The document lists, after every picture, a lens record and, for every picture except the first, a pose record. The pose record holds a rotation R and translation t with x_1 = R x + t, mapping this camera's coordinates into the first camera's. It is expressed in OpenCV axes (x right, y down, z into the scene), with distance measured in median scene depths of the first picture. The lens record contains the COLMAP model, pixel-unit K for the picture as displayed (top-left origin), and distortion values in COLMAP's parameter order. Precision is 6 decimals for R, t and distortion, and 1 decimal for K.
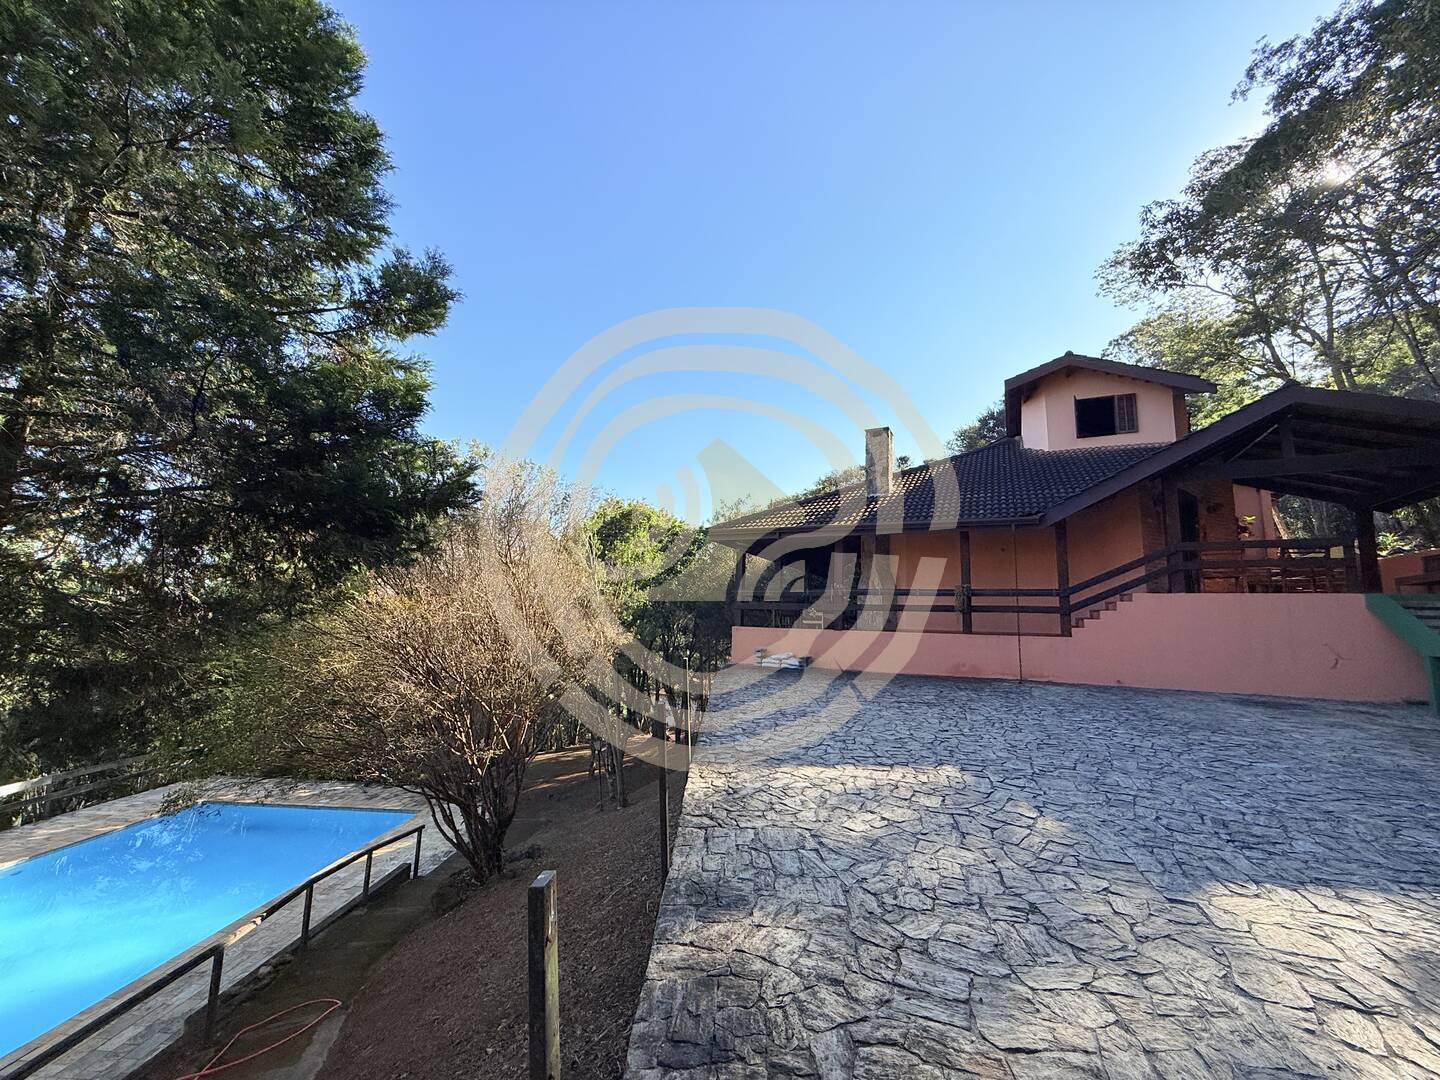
lens RADIAL K [[573.5, 0, 721.5], [0, 573.5, 541.7], [0, 0, 1]] dist [-0.000985, 0.000327]
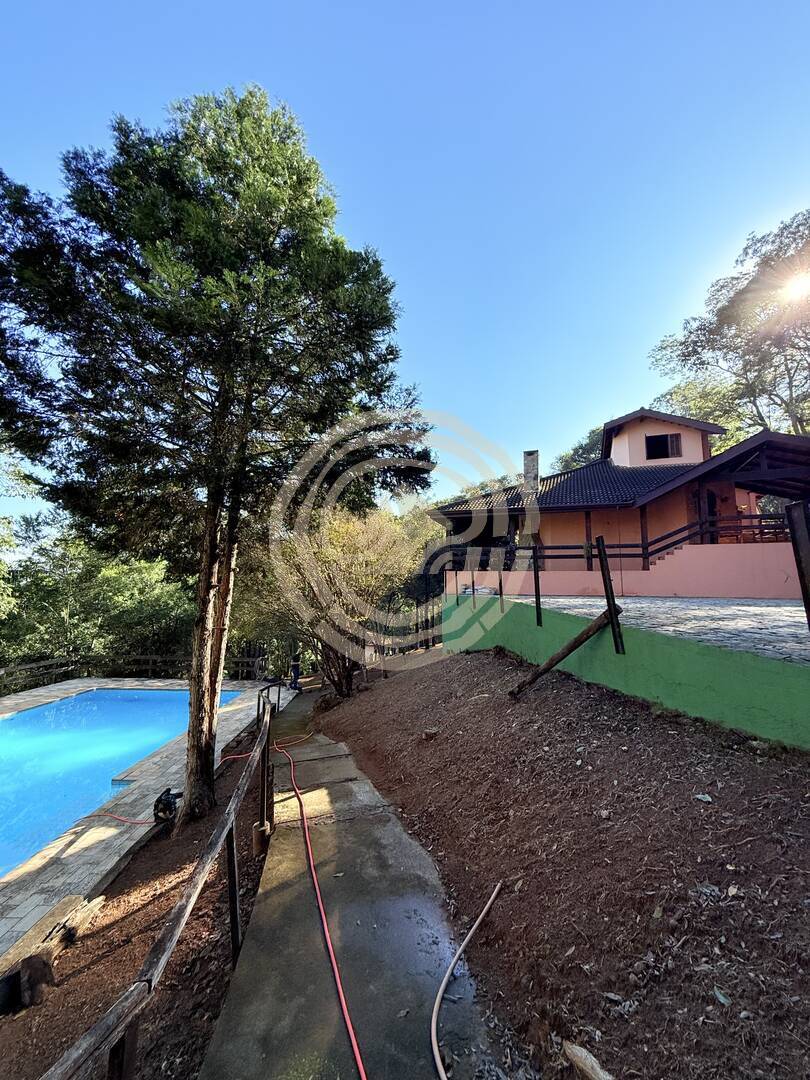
lens RADIAL K [[430.1, 0, 408.3], [0, 430.1, 539.2], [0, 0, 1]] dist [-0.000985, 0.000327]
pose [[0.996416, 0.005477, 0.084412, -0.153026], [-0.005682, 0.999981, 0.002187, 0.046229], [-0.084398, -0.002659, 0.996429, -0.163091]]
